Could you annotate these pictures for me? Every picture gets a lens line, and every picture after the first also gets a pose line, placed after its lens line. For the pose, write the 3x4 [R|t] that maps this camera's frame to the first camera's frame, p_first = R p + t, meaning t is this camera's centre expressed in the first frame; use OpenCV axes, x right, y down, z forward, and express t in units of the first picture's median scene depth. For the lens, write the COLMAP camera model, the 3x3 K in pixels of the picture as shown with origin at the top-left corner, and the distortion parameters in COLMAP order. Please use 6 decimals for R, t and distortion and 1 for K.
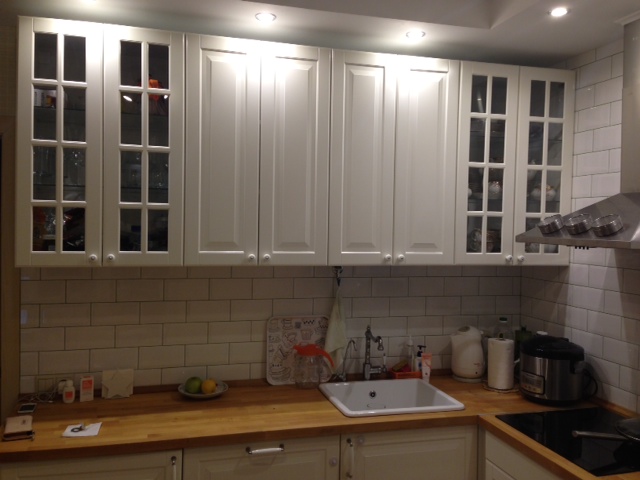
lens RADIAL K [[578.7, 0, 320.0], [0, 578.7, 240.0], [0, 0, 1]] dist [0.143308, -0.239896]
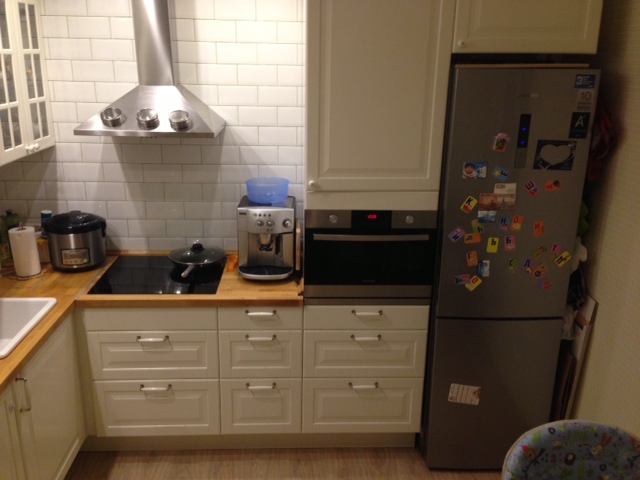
lens RADIAL K [[578.7, 0, 320.0], [0, 578.7, 240.0], [0, 0, 1]] dist [0.143308, -0.239896]
pose [[0.234930, -0.310466, 0.921096, -0.558038], [0.020392, 0.948984, 0.314664, -0.132529], [-0.971798, -0.055141, 0.229276, 0.292984]]
